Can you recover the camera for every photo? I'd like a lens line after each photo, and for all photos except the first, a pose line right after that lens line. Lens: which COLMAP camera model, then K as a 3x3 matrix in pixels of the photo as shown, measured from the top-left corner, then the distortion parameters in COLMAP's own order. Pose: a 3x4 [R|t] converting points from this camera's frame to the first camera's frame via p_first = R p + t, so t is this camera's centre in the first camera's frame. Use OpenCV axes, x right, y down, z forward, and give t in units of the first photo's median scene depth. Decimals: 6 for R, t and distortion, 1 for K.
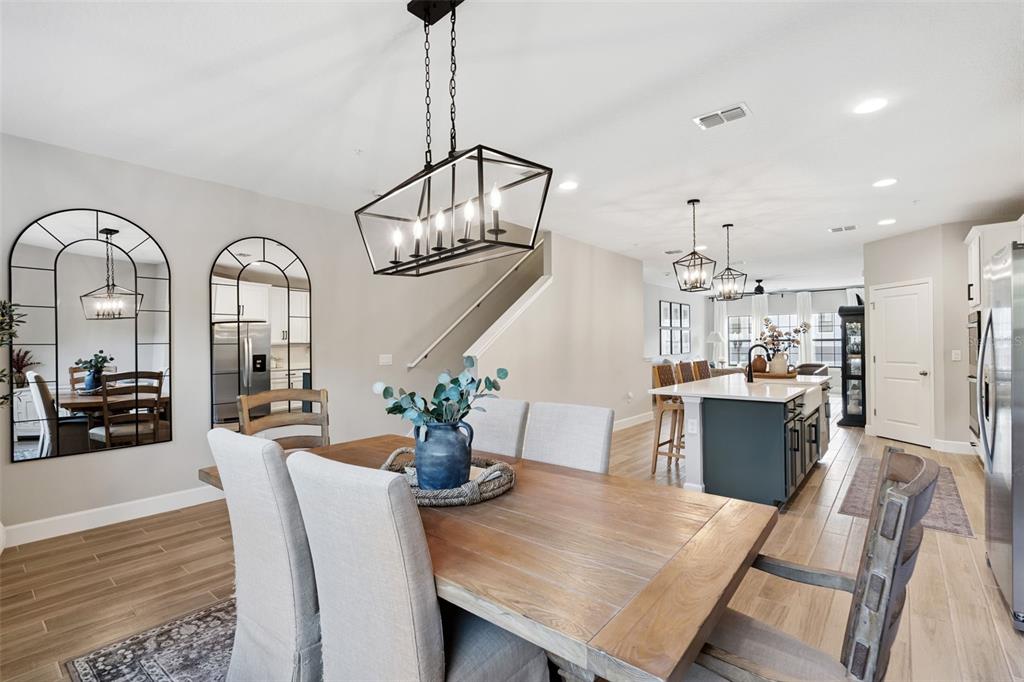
lens RADIAL K [[464.5, 0, 519.7], [0, 464.5, 340.5], [0, 0, 1]] dist [-0.003005, 0.001005]
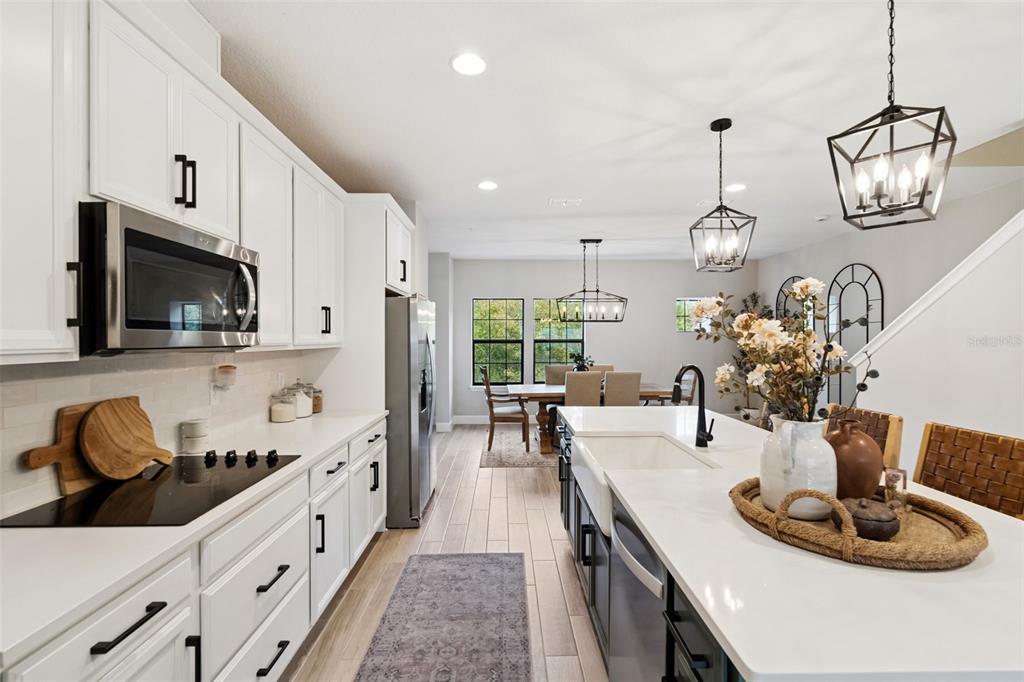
lens RADIAL K [[464.5, 0, 513.8], [0, 464.5, 342.4], [0, 0, 1]] dist [-0.003005, 0.001005]
pose [[-0.758850, 0.015349, -0.651085, 1.774861], [0.014986, 0.999869, 0.006105, -0.034186], [0.651094, -0.005124, -0.758980, 2.320611]]
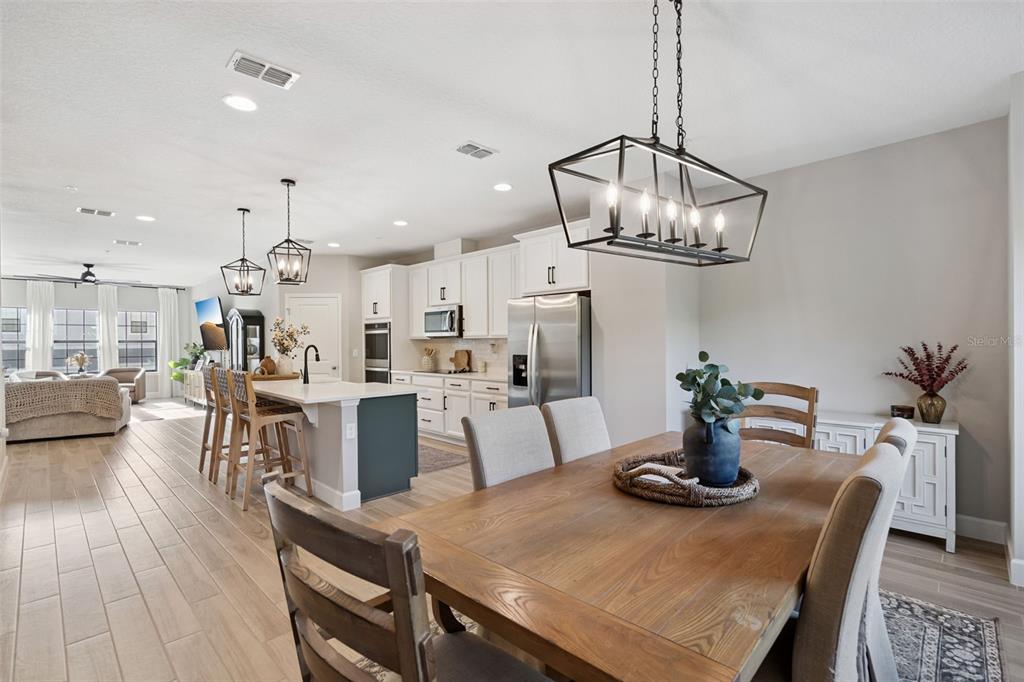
lens RADIAL K [[464.5, 0, 513.7], [0, 464.5, 340.7], [0, 0, 1]] dist [-0.003005, 0.001005]
pose [[0.083804, 0.006903, 0.996458, -0.832414], [-0.001829, 0.999975, -0.006774, 0.010319], [-0.996481, -0.001255, 0.083815, 0.908187]]
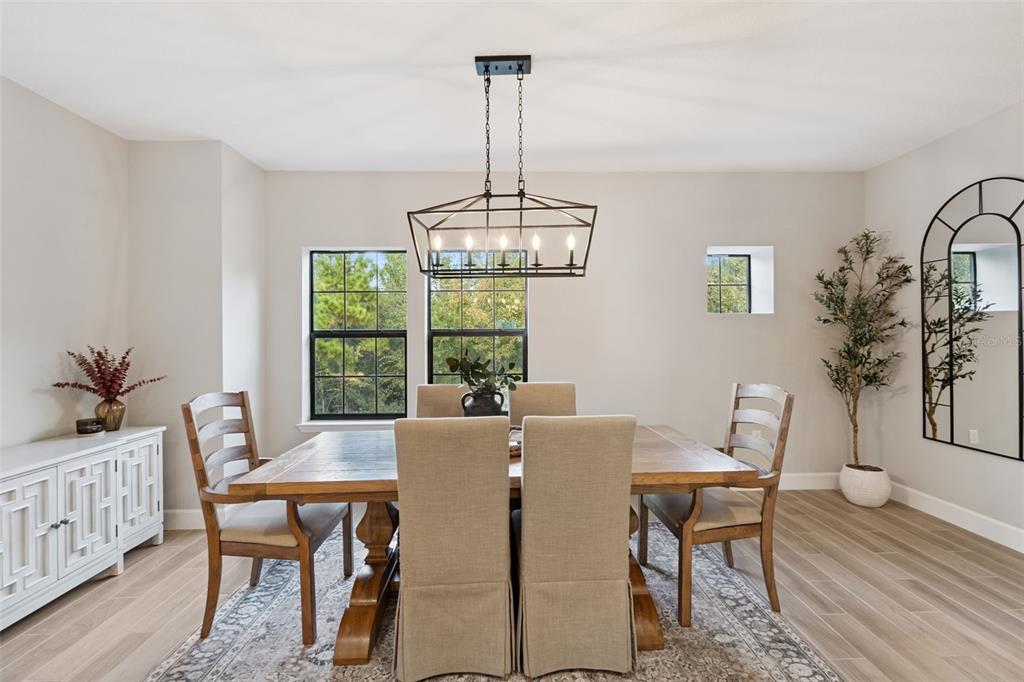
lens RADIAL K [[464.5, 0, 510.1], [0, 464.5, 340.0], [0, 0, 1]] dist [-0.003005, 0.001005]
pose [[-0.760486, 0.014383, -0.649195, 0.477481], [0.019421, 0.999811, -0.000600, 0.008197], [0.649063, -0.013064, -0.760622, 1.447467]]
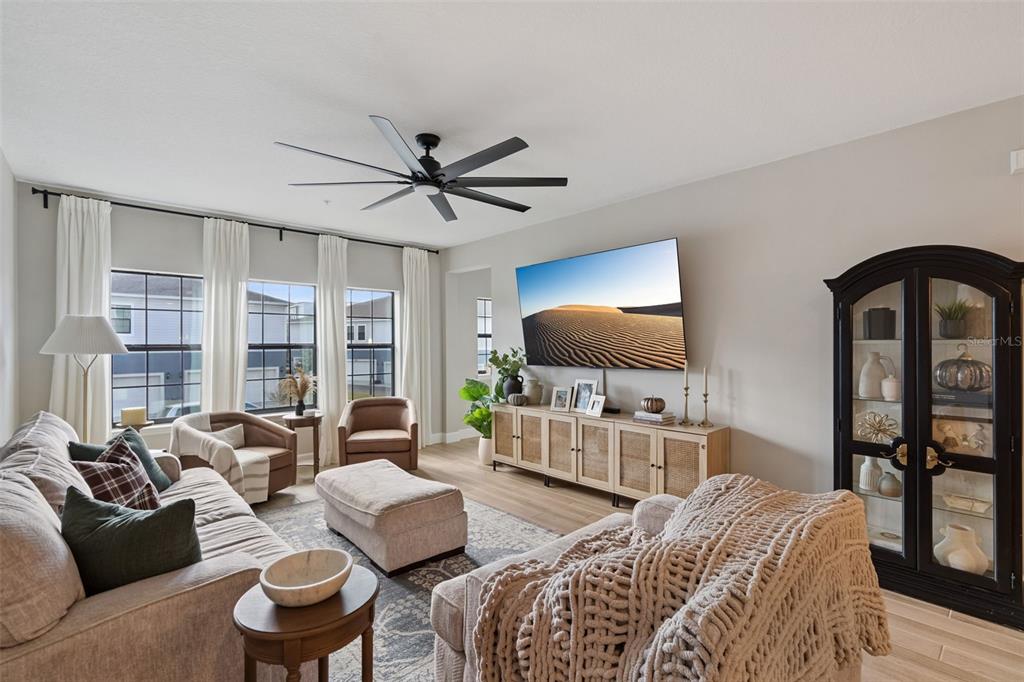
lens RADIAL K [[464.5, 0, 518.7], [0, 464.5, 341.4], [0, 0, 1]] dist [-0.003005, 0.001005]
pose [[0.125491, 0.014243, 0.991993, 1.036509], [-0.005255, 0.999892, -0.013692, -0.001726], [-0.992081, -0.003495, 0.125552, 3.824176]]
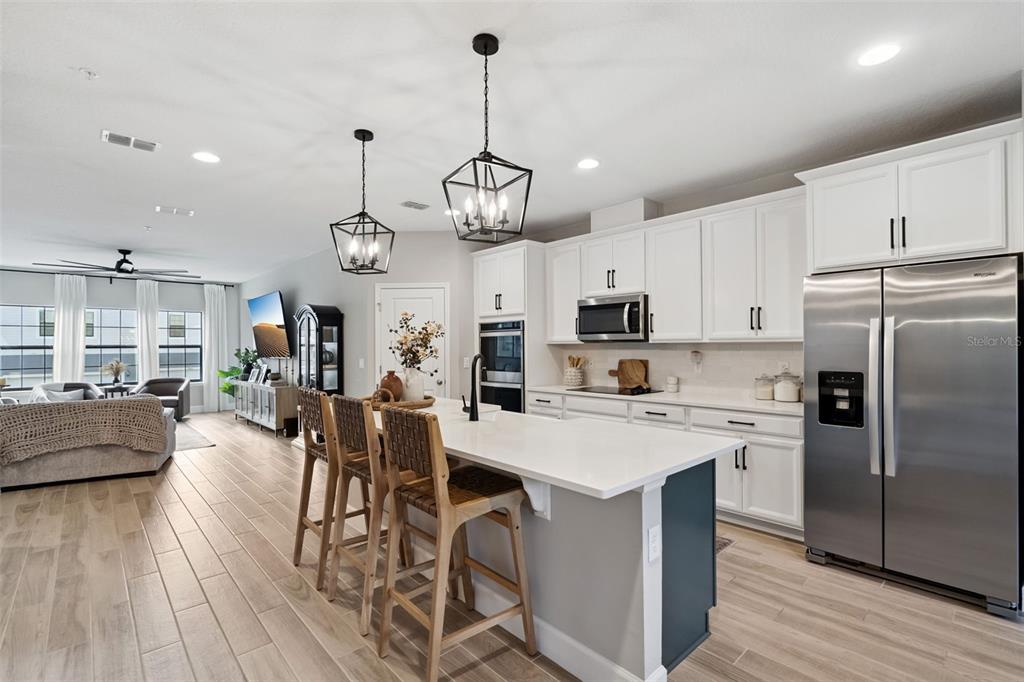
lens RADIAL K [[464.5, 0, 516.3], [0, 464.5, 341.9], [0, 0, 1]] dist [-0.003005, 0.001005]
pose [[0.129303, 0.013306, 0.991516, -0.126218], [-0.002123, 0.999911, -0.013142, 0.000439], [-0.991603, -0.000406, 0.129320, 1.647102]]
